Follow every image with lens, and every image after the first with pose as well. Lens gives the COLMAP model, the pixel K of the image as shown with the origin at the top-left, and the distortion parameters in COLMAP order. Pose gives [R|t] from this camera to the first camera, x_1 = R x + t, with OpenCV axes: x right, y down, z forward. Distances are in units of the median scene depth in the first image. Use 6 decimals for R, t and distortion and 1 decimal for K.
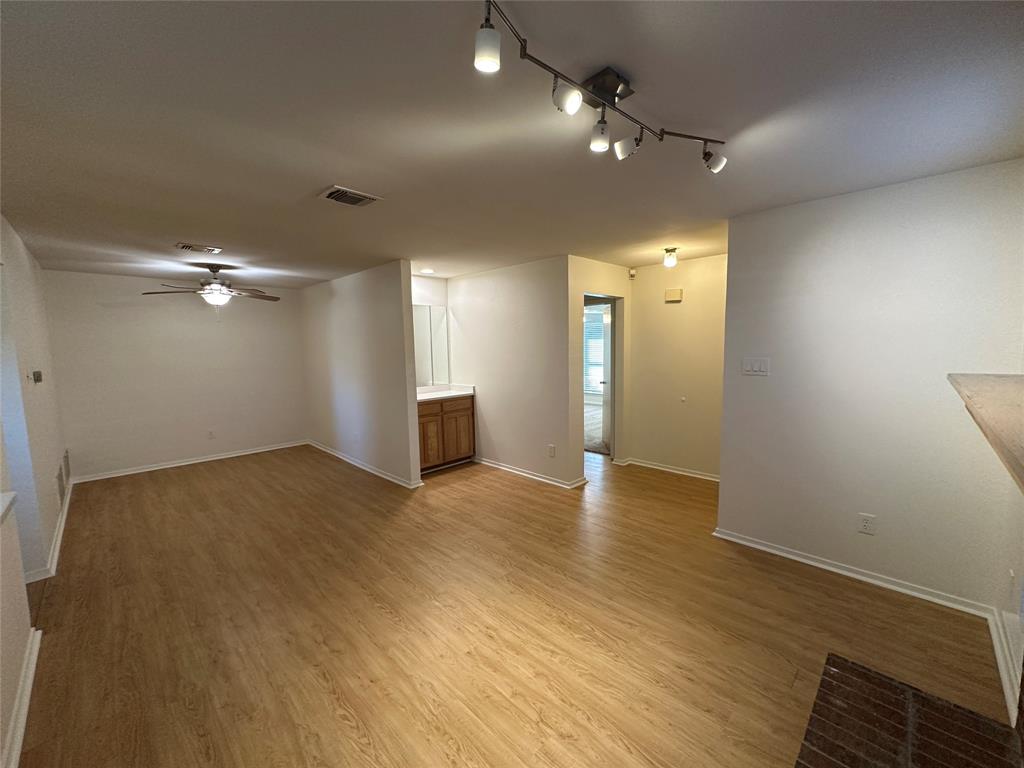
lens RADIAL K [[408.9, 0, 512.0], [0, 408.9, 384.0], [0, 0, 1]] dist [-0.002091, -0.000120]
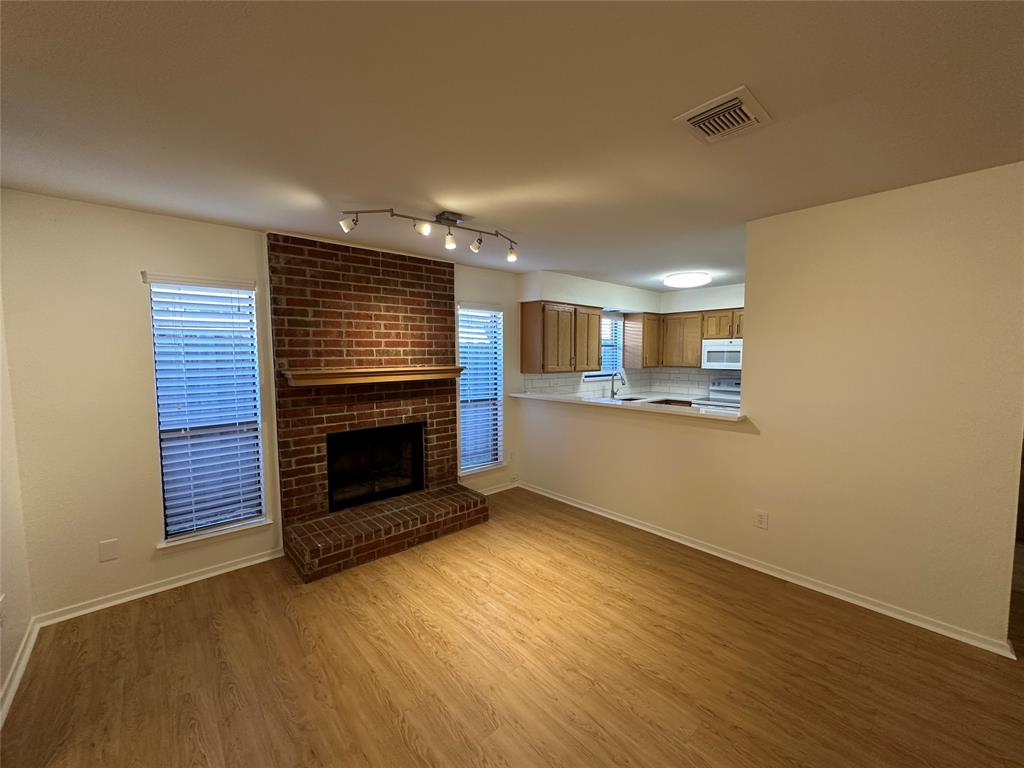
lens RADIAL K [[408.9, 0, 512.0], [0, 408.9, 384.0], [0, 0, 1]] dist [-0.002091, -0.000120]
pose [[-0.997934, 0.017767, 0.061735, -0.053655], [0.028162, 0.984722, 0.171841, -0.092480], [-0.057739, 0.173225, -0.983188, 0.938287]]
